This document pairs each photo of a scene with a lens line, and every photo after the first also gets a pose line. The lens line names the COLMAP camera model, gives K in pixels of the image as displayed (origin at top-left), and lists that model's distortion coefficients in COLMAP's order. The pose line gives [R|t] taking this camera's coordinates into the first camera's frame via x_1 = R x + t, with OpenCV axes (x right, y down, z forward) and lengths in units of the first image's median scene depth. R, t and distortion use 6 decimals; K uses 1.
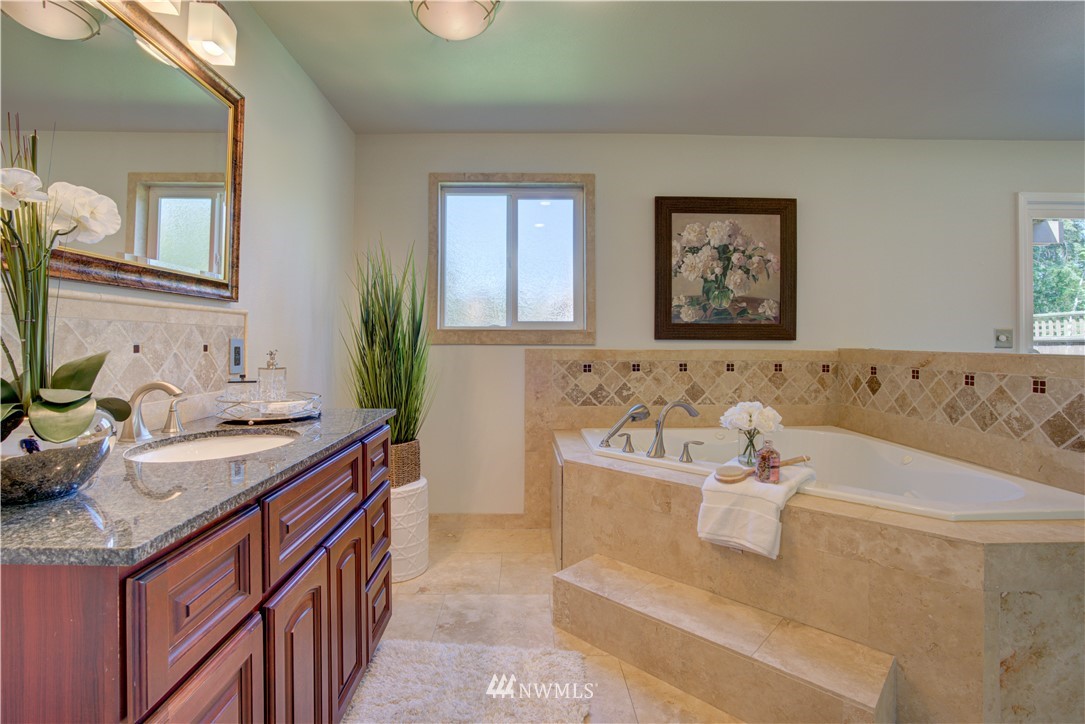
lens RADIAL K [[499.6, 0, 542.1], [0, 499.6, 347.9], [0, 0, 1]] dist [-0.066845, 0.023060]
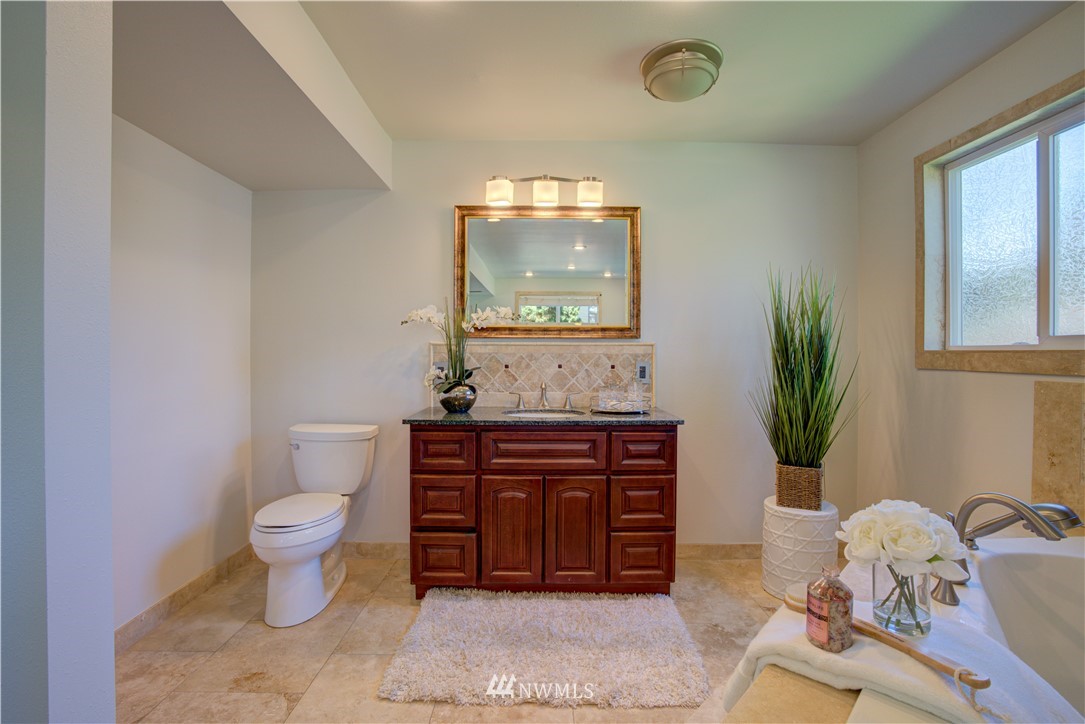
lens RADIAL K [[492.7, 0, 541.3], [0, 492.7, 355.9], [0, 0, 1]] dist [-0.061109, 0.012706]
pose [[-0.013709, 0.006931, -0.999882, 0.558120], [-0.014177, 0.999874, 0.007125, -0.024341], [0.999806, 0.014273, -0.013609, 0.392221]]
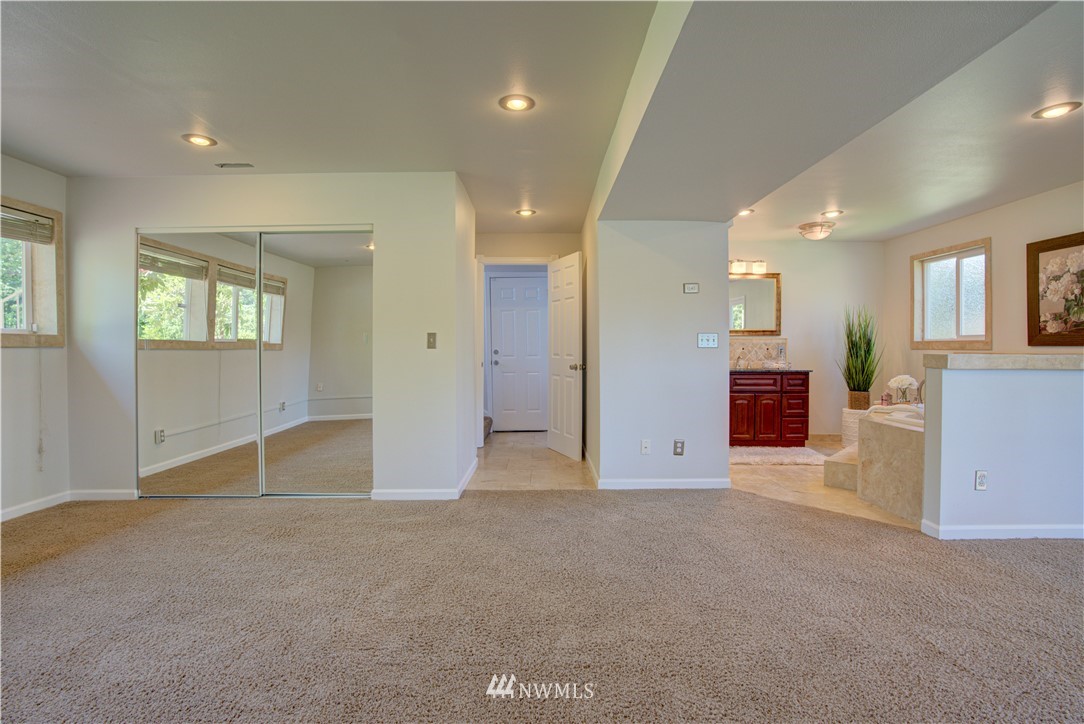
lens RADIAL K [[499.1, 0, 541.6], [0, 499.1, 347.9], [0, 0, 1]] dist [-0.066845, 0.023060]
pose [[-0.019778, -0.000064, -0.999804, 1.597469], [-0.015682, 0.999877, 0.000246, 0.009436], [0.999681, 0.015684, -0.019776, -0.342066]]
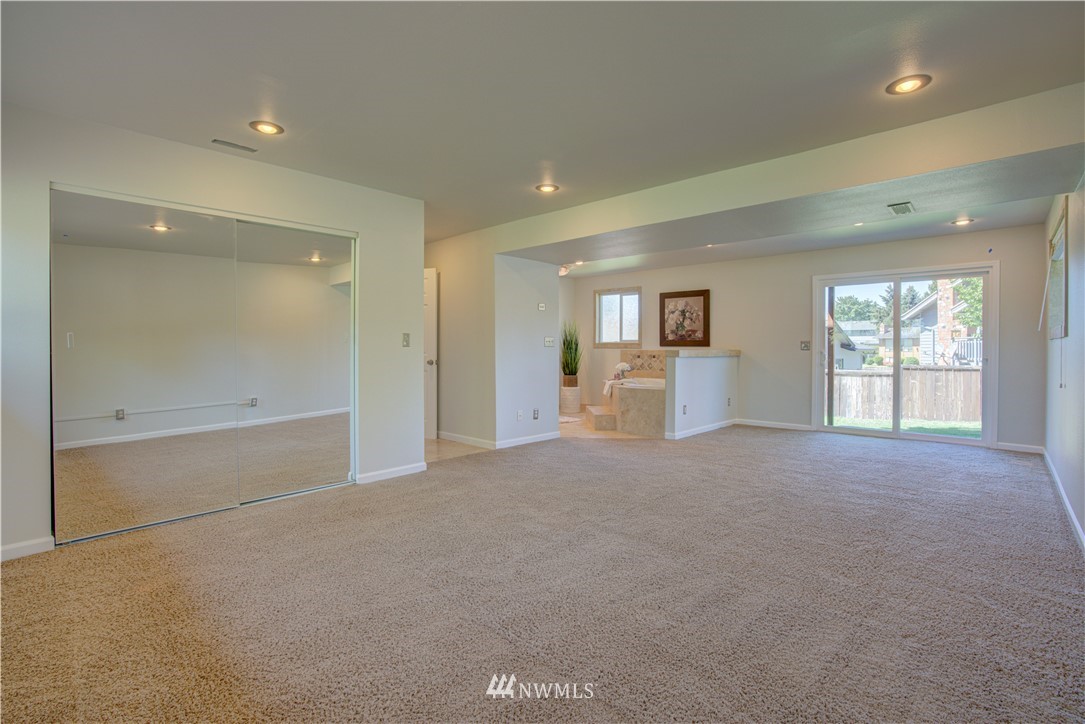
lens RADIAL K [[499.6, 0, 542.1], [0, 499.6, 347.9], [0, 0, 1]] dist [-0.066845, 0.023060]
pose [[0.706235, 0.001279, -0.707976, 1.680392], [-0.013189, 0.999849, -0.011350, 0.029929], [0.707854, 0.017353, 0.706145, -1.344992]]
